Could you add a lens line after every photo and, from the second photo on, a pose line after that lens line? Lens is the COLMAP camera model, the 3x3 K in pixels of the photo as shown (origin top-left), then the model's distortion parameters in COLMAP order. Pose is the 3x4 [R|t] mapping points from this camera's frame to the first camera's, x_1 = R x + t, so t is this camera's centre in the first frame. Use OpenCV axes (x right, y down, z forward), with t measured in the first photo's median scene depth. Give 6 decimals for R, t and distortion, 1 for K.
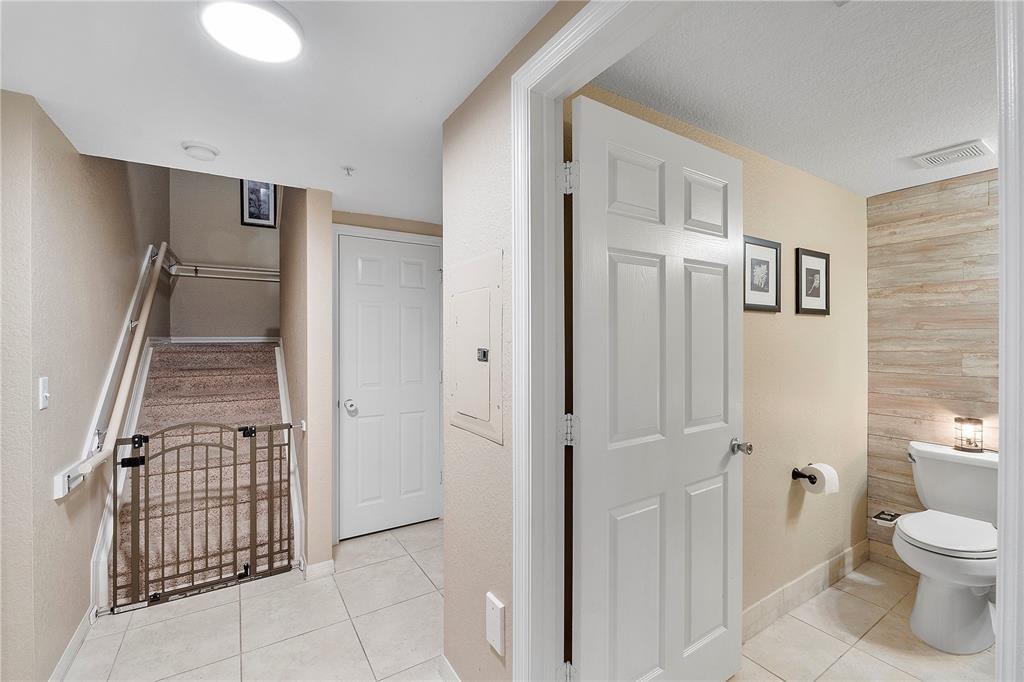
lens RADIAL K [[427.4, 0, 509.3], [0, 427.4, 340.2], [0, 0, 1]] dist [-0.003901, -0.000182]
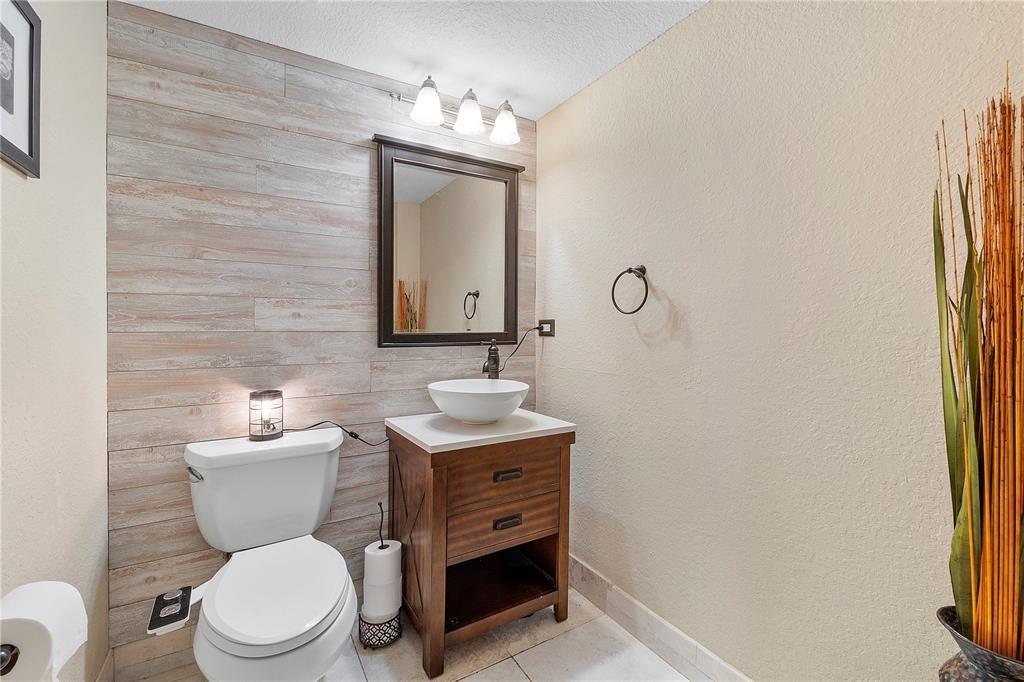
lens RADIAL K [[436.5, 0, 515.1], [0, 436.5, 330.3], [0, 0, 1]] dist [-0.010391, -0.000050]
pose [[0.020306, -0.007436, 0.999766, 0.363990], [-0.004928, 0.999959, 0.007538, 0.073383], [-0.999782, -0.005080, 0.020268, 0.553121]]
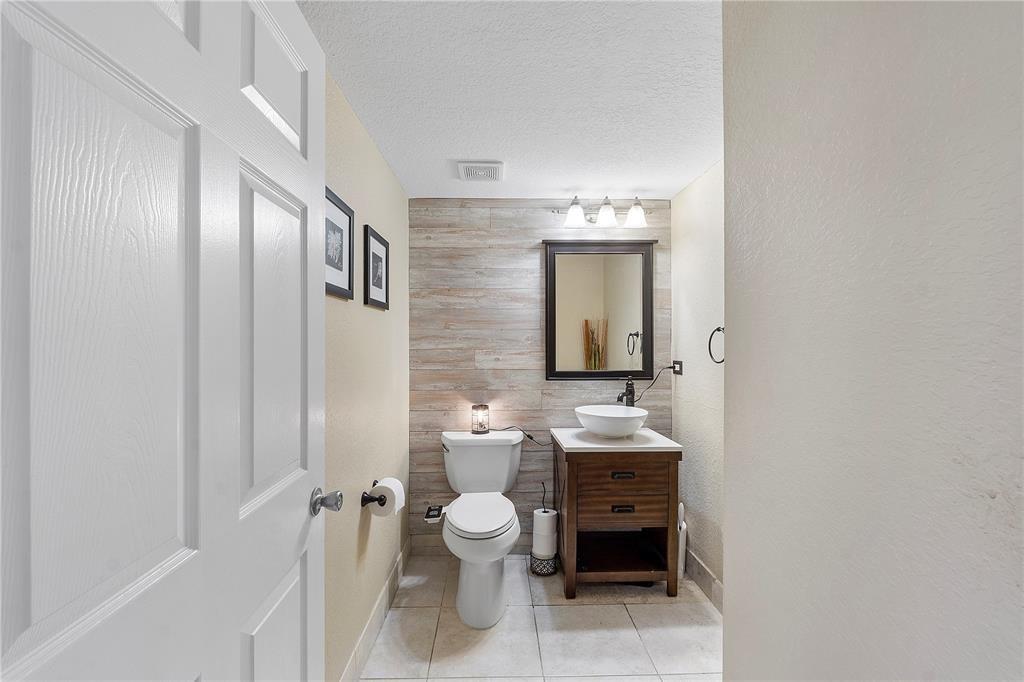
lens RADIAL K [[430.3, 0, 502.4], [0, 430.3, 341.4], [0, 0, 1]] dist [-0.010698, -0.000376]
pose [[0.524189, 0.003684, 0.851594, 0.096918], [0.001147, 0.999987, -0.005033, 0.013134], [-0.851601, 0.003615, 0.524178, 0.310200]]
